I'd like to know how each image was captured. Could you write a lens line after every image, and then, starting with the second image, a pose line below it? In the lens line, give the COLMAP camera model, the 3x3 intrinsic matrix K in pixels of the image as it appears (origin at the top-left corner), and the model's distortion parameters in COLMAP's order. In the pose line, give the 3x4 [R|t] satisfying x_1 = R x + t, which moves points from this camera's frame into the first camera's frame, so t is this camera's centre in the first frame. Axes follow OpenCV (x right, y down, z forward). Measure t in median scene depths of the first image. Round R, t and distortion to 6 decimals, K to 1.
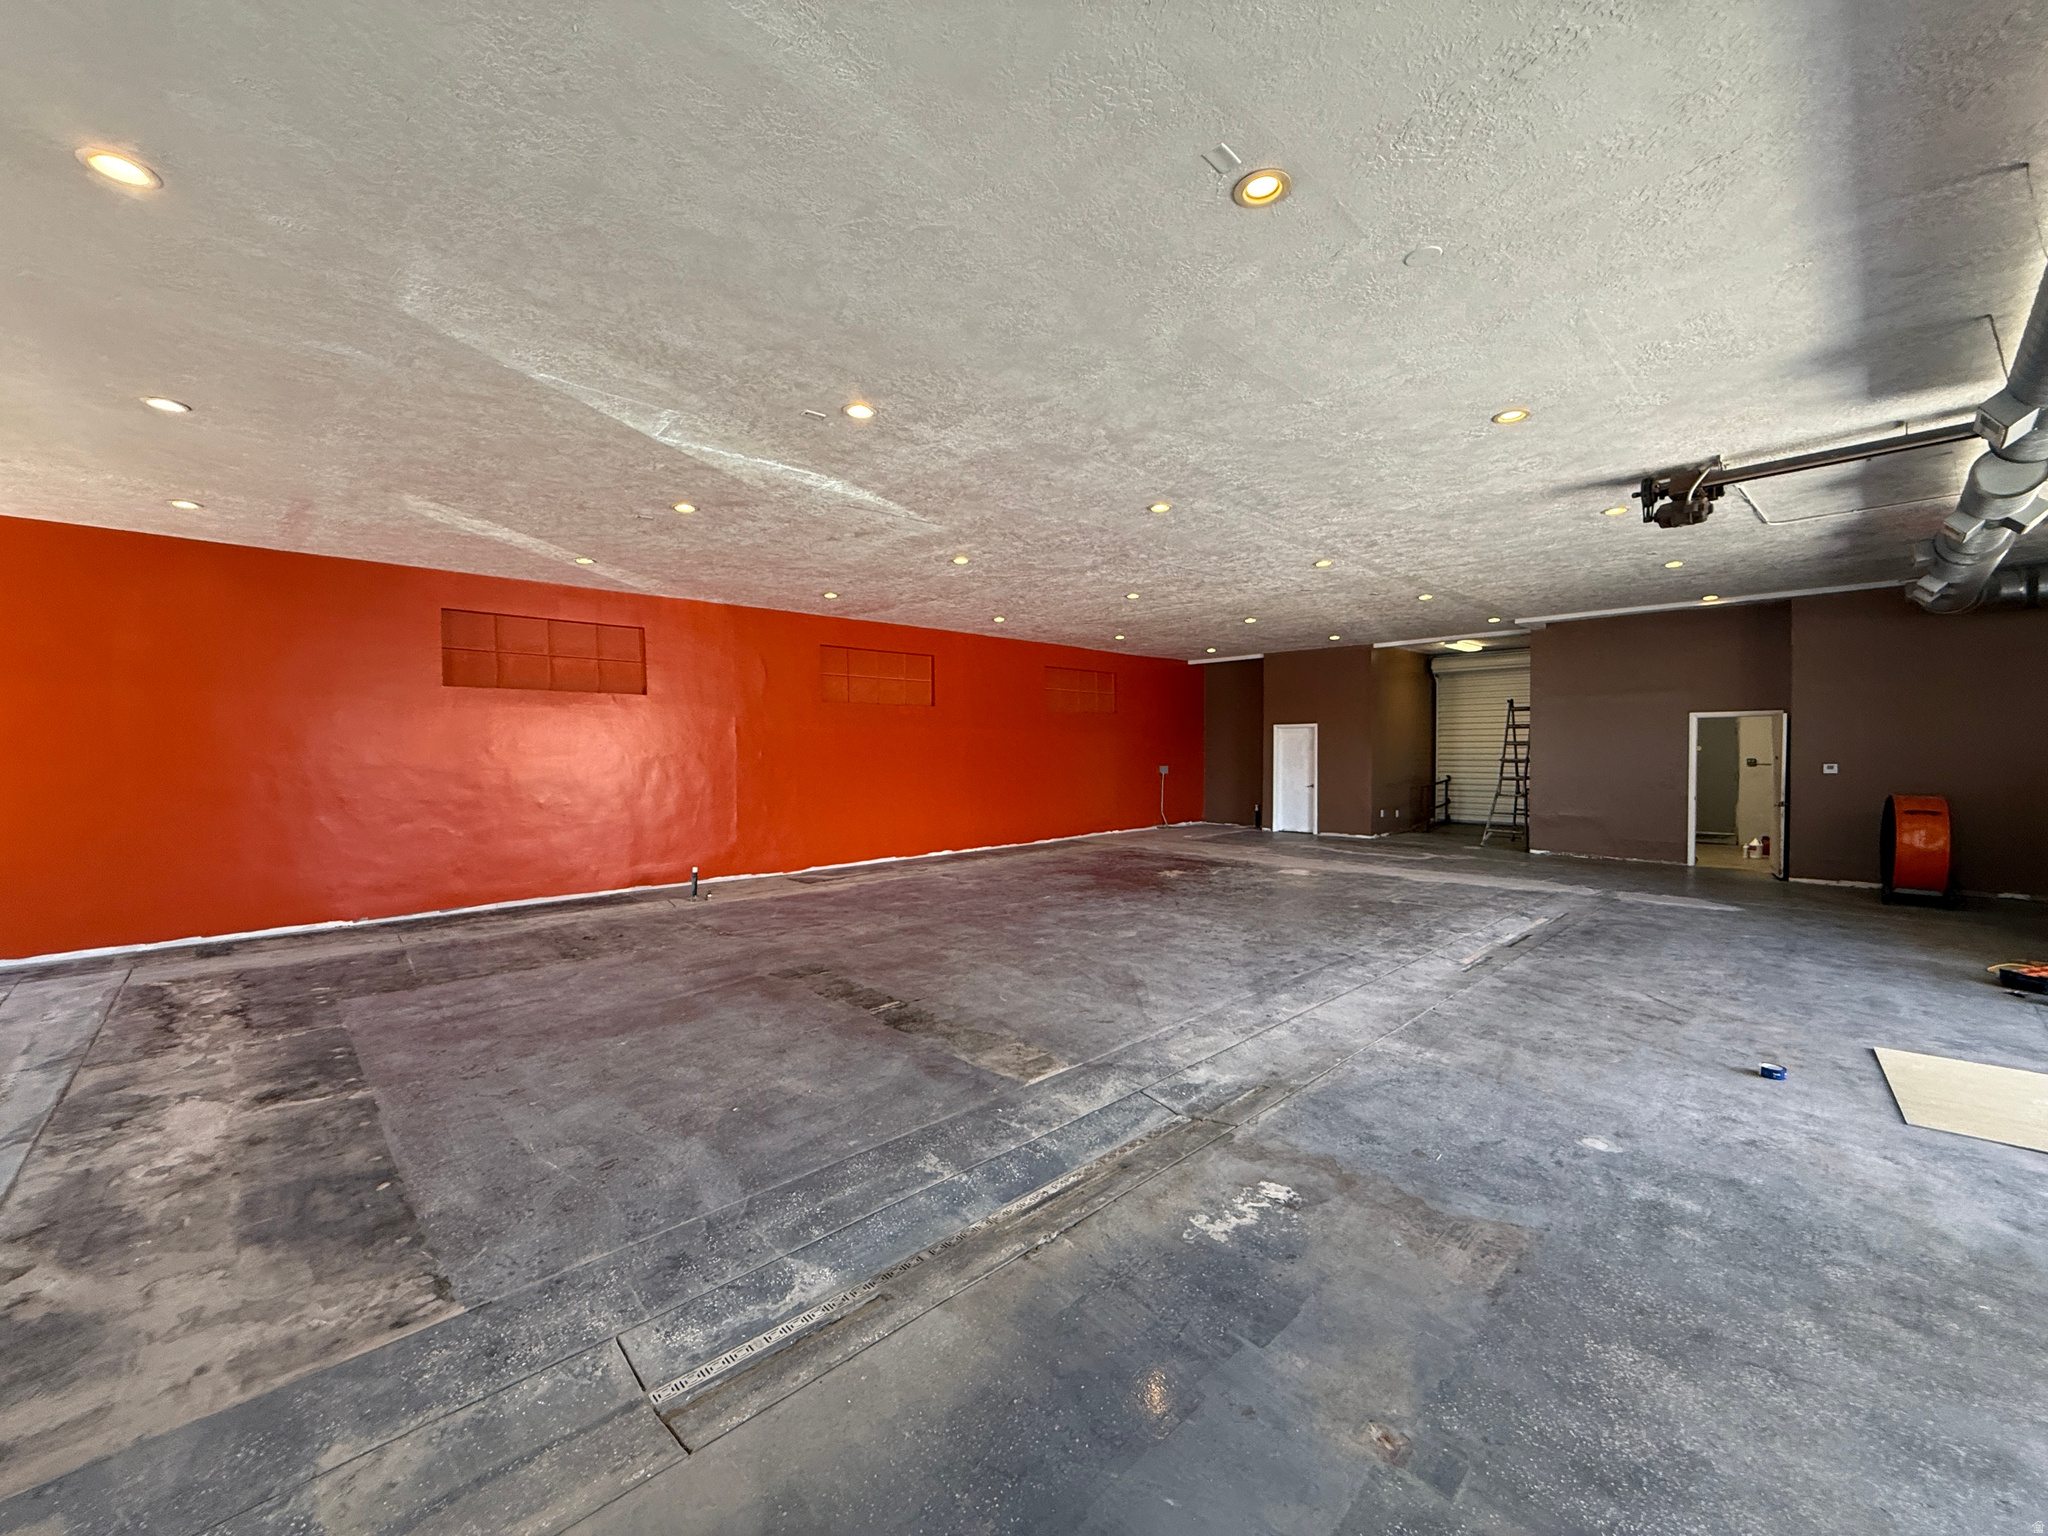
lens RADIAL K [[816.1, 0, 1020.7], [0, 816.1, 768.8], [0, 0, 1]] dist [0.000076, -0.000054]
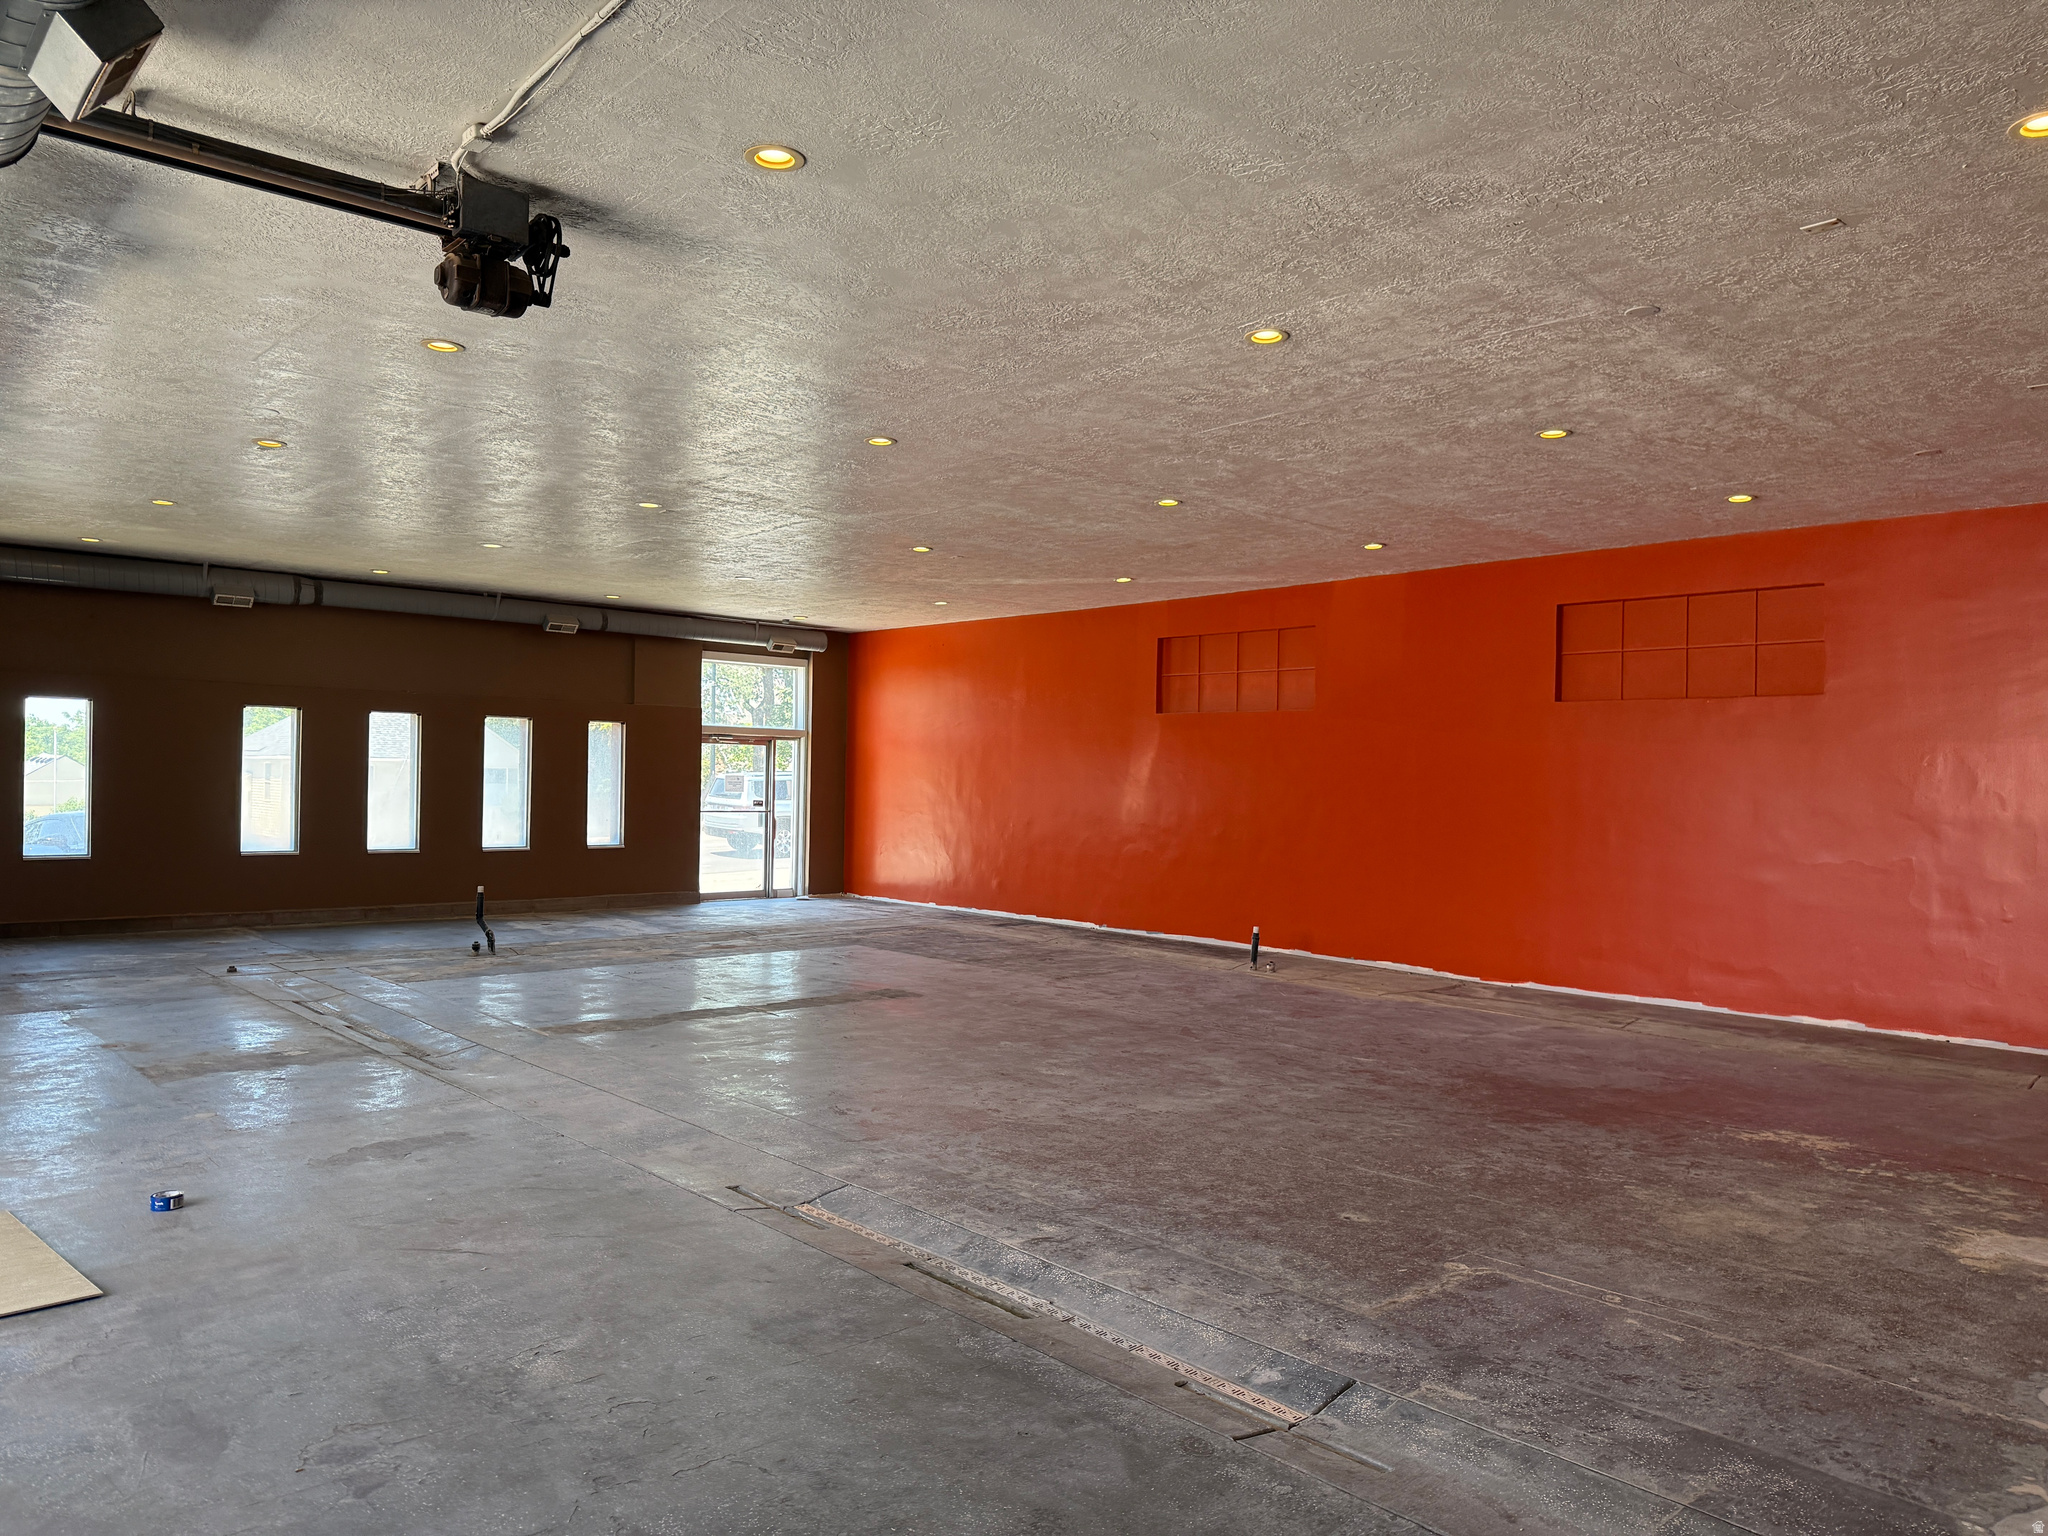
lens RADIAL K [[1421.5, 0, 1016.9], [0, 1421.5, 779.6], [0, 0, 1]] dist [0.104054, -0.159821]
pose [[-0.032671, 0.006351, -0.999446, 1.715082], [-0.043084, 0.999041, 0.007756, -0.038570], [0.998537, 0.043314, -0.032366, 1.399862]]
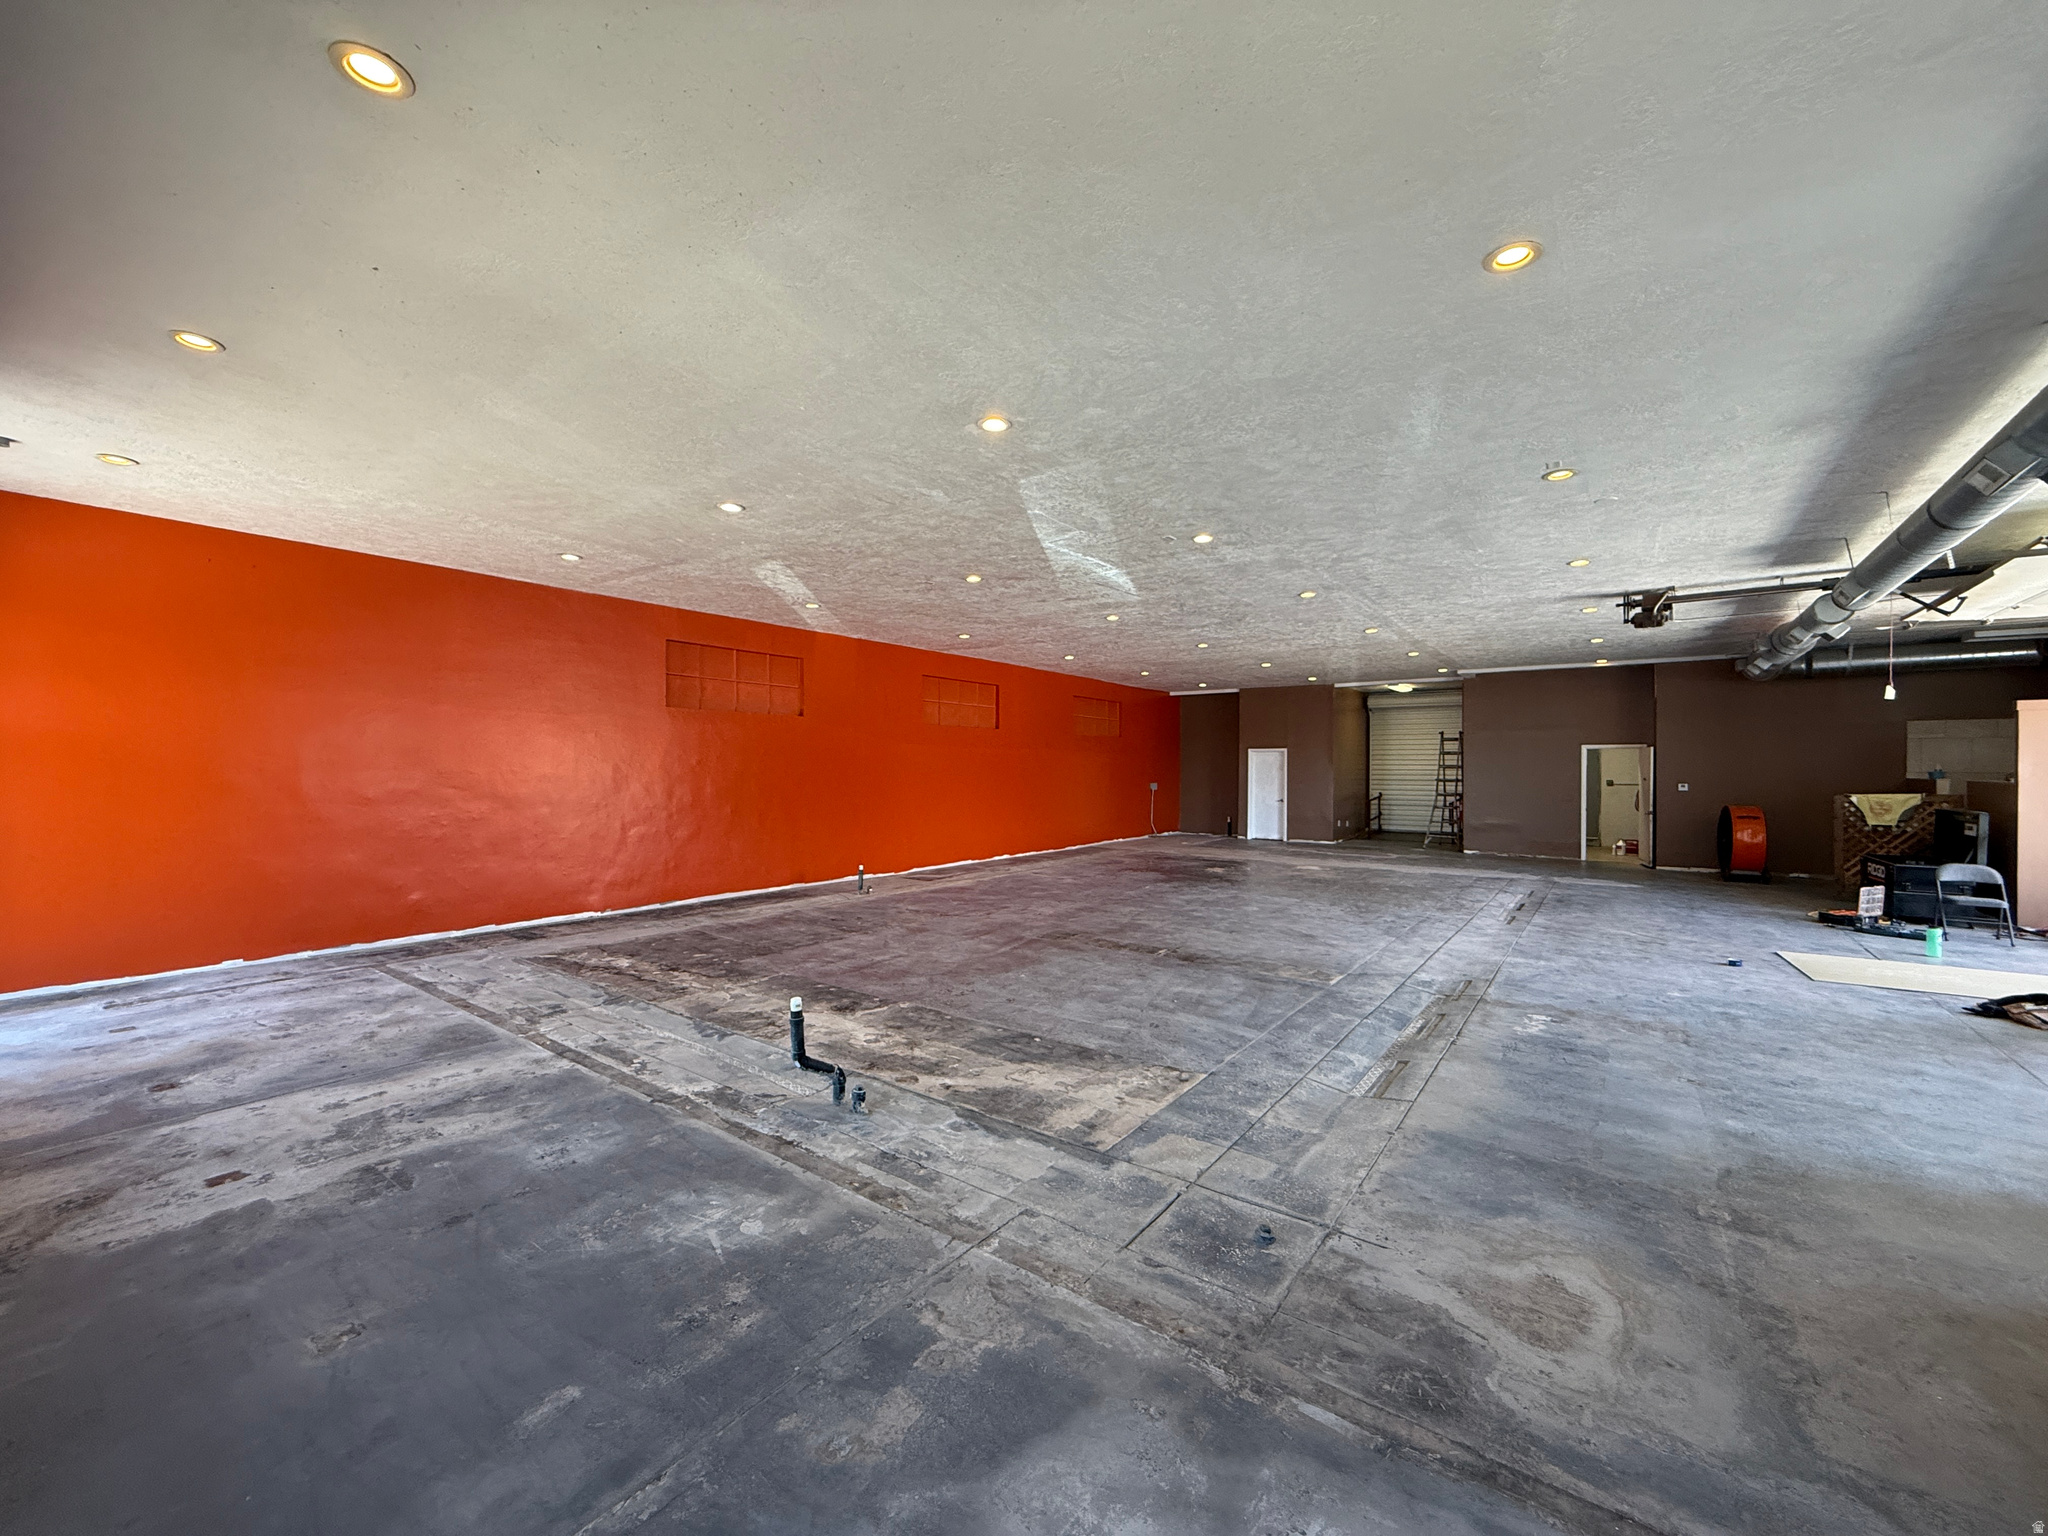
lens RADIAL K [[816.1, 0, 1020.7], [0, 816.1, 768.8], [0, 0, 1]] dist [0.000076, -0.000054]
pose [[0.985926, 0.010155, 0.166876, -0.642899], [-0.006326, 0.999705, -0.023462, 0.014837], [-0.167065, 0.022076, 0.985699, -0.334033]]
